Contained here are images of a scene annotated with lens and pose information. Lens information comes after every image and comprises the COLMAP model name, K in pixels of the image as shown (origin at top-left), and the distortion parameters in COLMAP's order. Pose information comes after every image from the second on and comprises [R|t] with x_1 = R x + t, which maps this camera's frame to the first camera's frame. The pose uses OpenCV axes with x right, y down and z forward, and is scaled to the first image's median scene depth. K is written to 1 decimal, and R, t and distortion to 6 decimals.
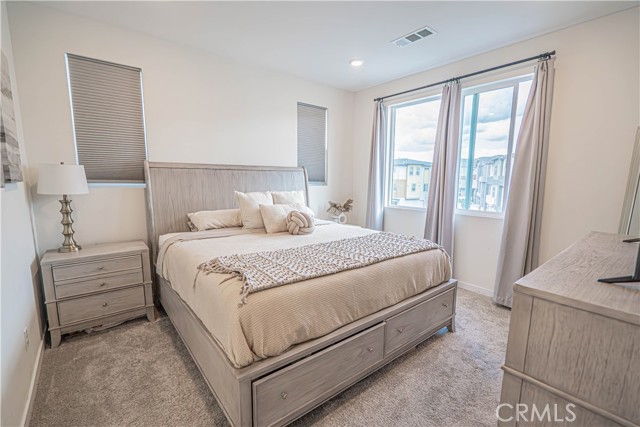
lens RADIAL K [[288.0, 0, 323.9], [0, 288.0, 213.0], [0, 0, 1]] dist [-0.003555, 0.000287]
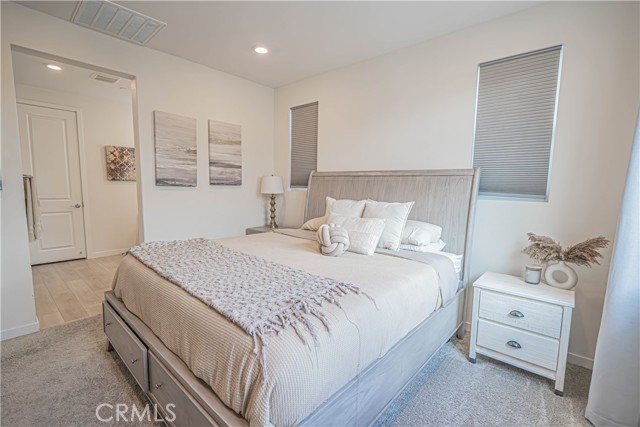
lens RADIAL K [[288.0, 0, 316.0], [0, 288.0, 214.5], [0, 0, 1]] dist [-0.003555, 0.000287]
pose [[0.149613, 0.092218, -0.984435, 0.534094], [-0.140849, 0.987475, 0.071097, -0.065126], [0.978661, 0.128019, 0.160728, 0.647405]]
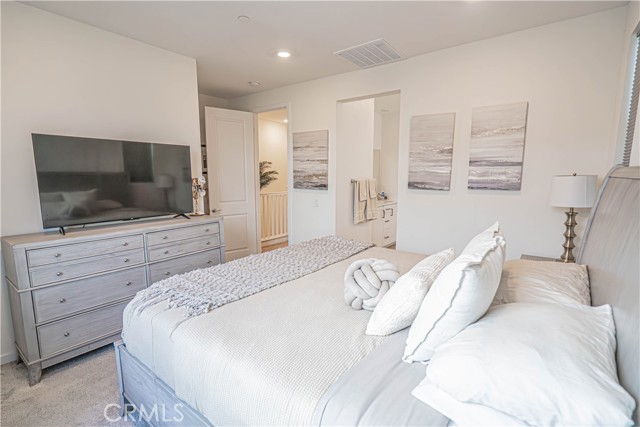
lens RADIAL K [[297.9, 0, 317.8], [0, 297.9, 216.5], [0, 0, 1]] dist [-0.004127, -0.000053]
pose [[-0.973071, 0.006739, -0.230408, 0.099783], [-0.051640, 0.967793, 0.246394, -0.152402], [0.224648, 0.251657, -0.941383, 1.141687]]
